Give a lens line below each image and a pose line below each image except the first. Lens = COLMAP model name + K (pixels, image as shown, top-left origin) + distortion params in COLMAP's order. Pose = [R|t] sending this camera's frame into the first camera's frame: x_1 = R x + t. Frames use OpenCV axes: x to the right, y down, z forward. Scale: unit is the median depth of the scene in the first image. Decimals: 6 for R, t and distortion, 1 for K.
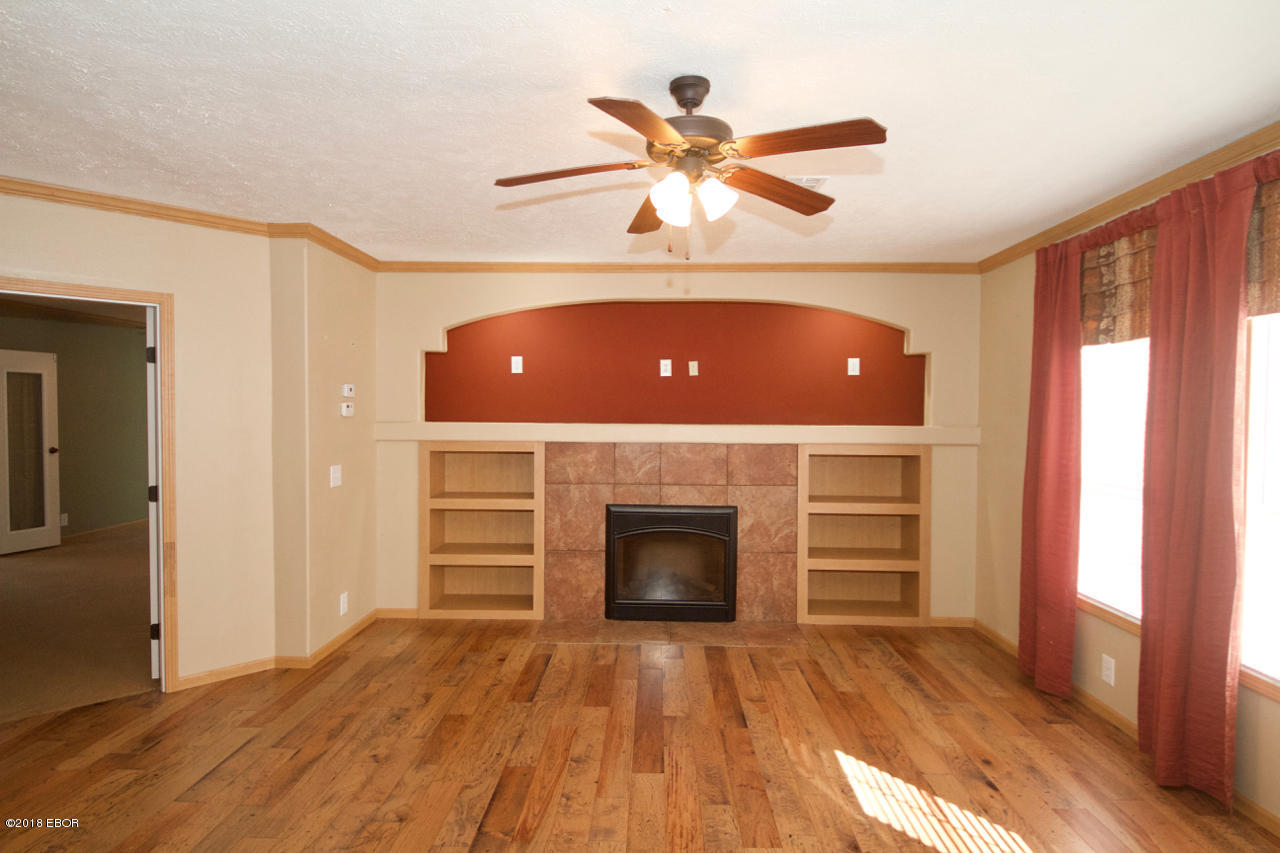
lens RADIAL K [[679.0, 0, 640.0], [0, 679.0, 426.7], [0, 0, 1]] dist [0.012849, -0.001229]
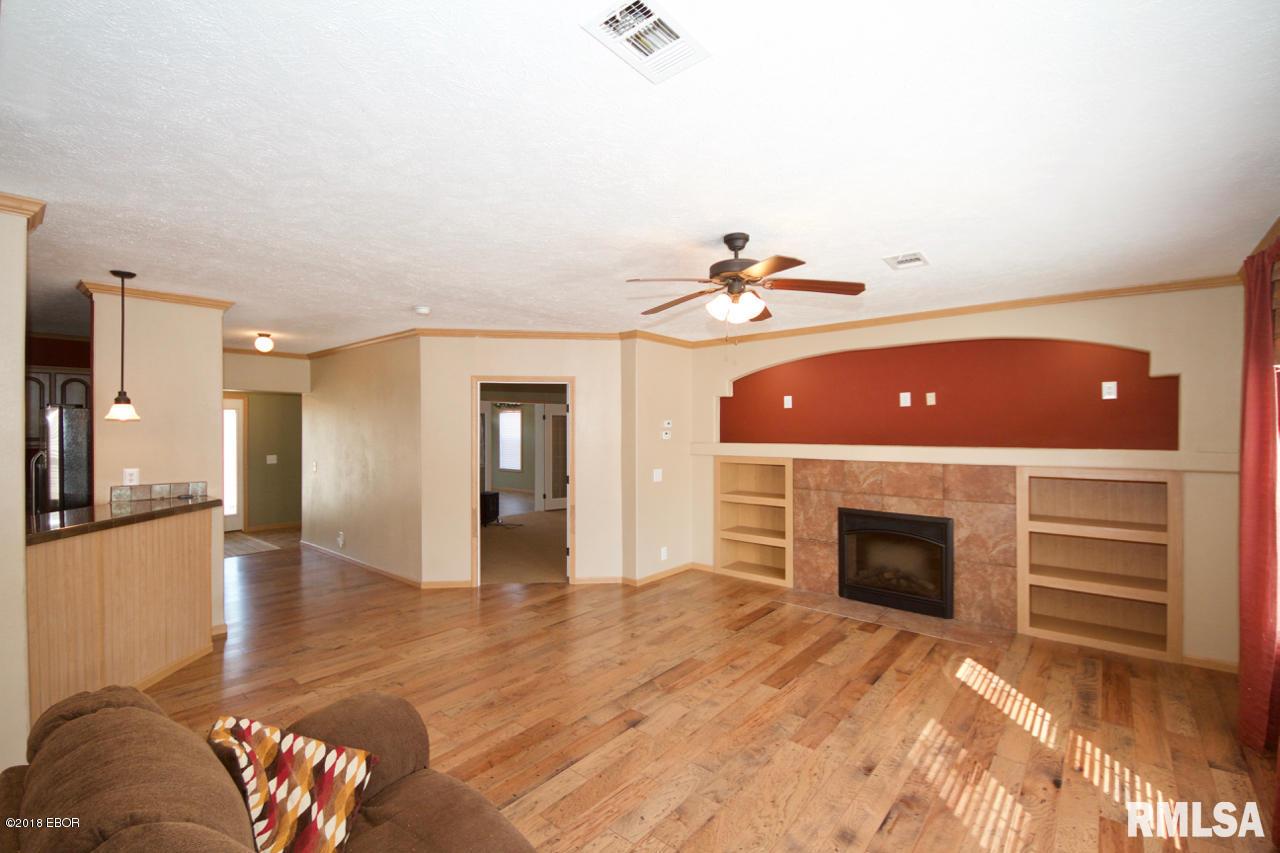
lens RADIAL K [[543.6, 0, 639.8], [0, 543.6, 429.6], [0, 0, 1]] dist [0.061942, -0.056108]
pose [[0.780766, -0.008991, -0.624759, 0.313372], [-0.008447, 0.999653, -0.024943, -0.005418], [0.624766, 0.024751, 0.780419, -0.063011]]
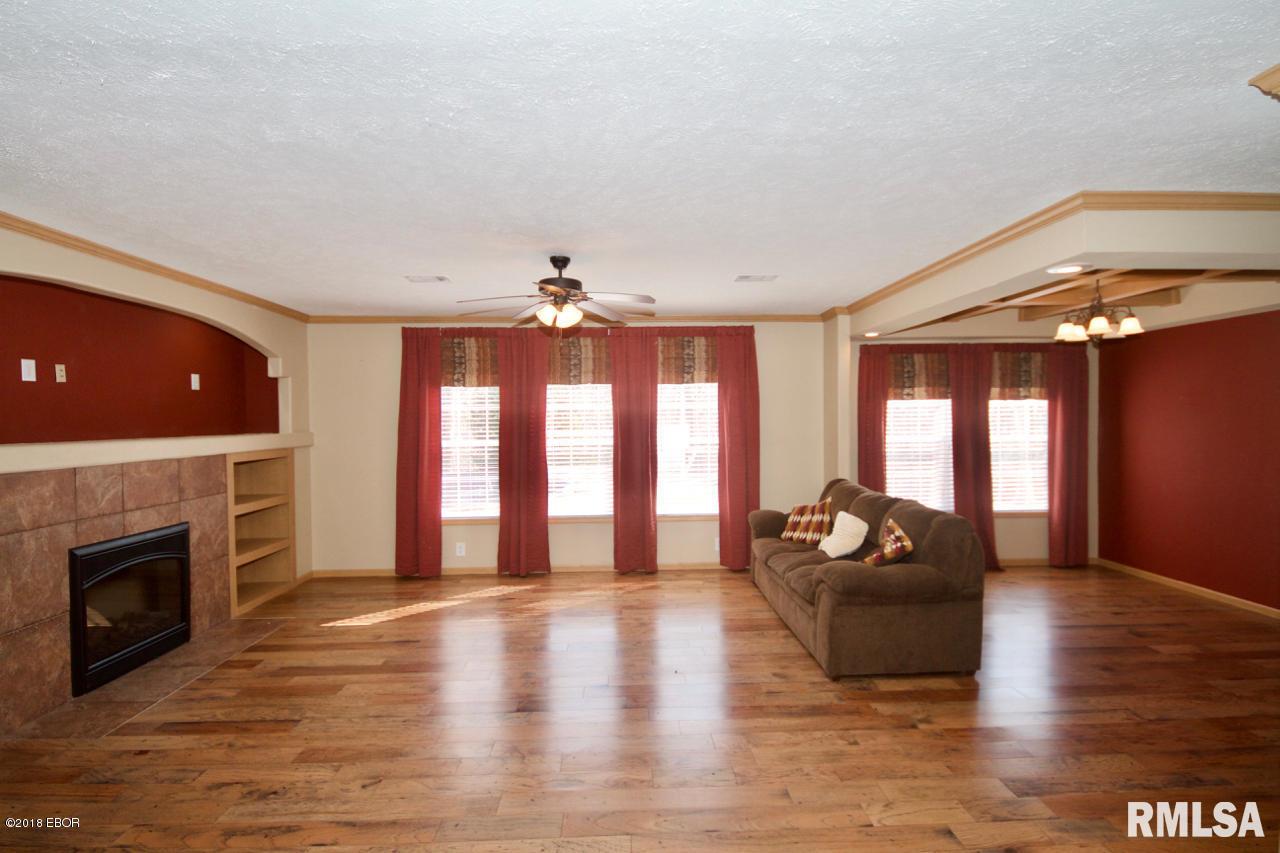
lens RADIAL K [[598.0, 0, 640.0], [0, 598.0, 426.5], [0, 0, 1]] dist [0.046820, -0.034804]
pose [[-0.061379, -0.020034, 0.997913, -0.769427], [0.032933, 0.999214, 0.022086, -0.017622], [-0.997571, 0.034220, -0.060671, 0.397593]]
